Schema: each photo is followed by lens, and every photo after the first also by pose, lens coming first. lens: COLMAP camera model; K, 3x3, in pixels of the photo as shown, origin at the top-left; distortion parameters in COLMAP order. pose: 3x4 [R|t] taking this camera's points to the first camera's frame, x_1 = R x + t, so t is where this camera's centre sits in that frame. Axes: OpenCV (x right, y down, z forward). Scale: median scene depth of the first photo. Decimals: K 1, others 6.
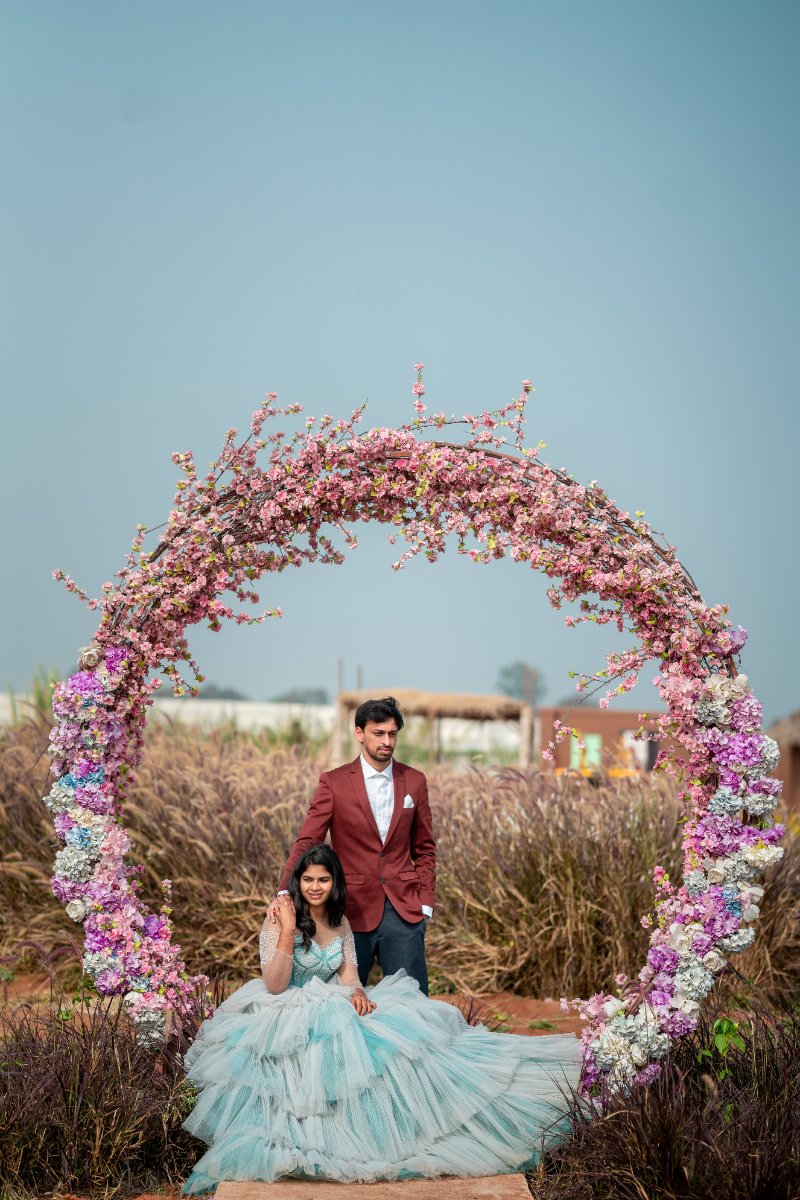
lens RADIAL K [[2861.8, 0, 370.2], [0, 2861.8, 615.5], [0, 0, 1]] dist [0.771782, 0.000000]
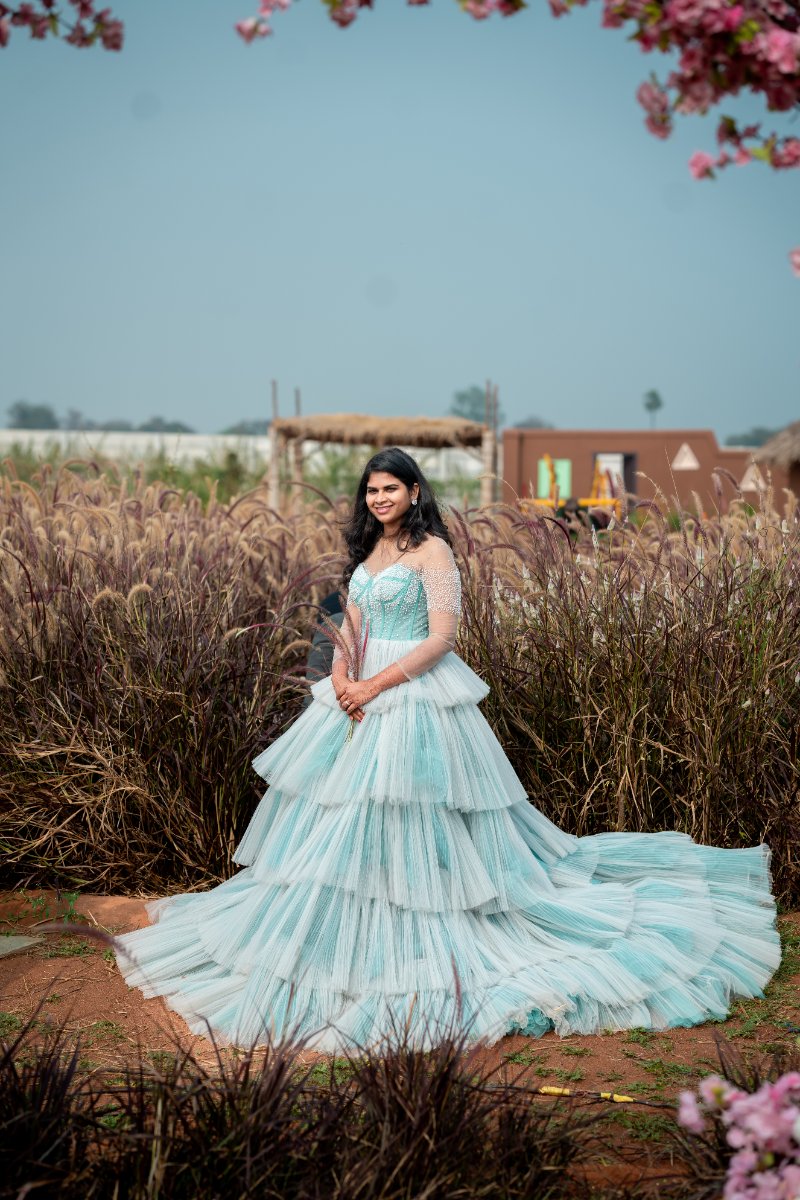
lens RADIAL K [[2861.8, 0, 370.8], [0, 2861.8, 618.3], [0, 0, 1]] dist [0.771782, 0.000000]
pose [[0.999494, -0.027815, 0.015403, 0.017013], [0.026231, 0.995142, 0.094890, 0.024185], [-0.017967, -0.094438, 0.995369, 0.594029]]
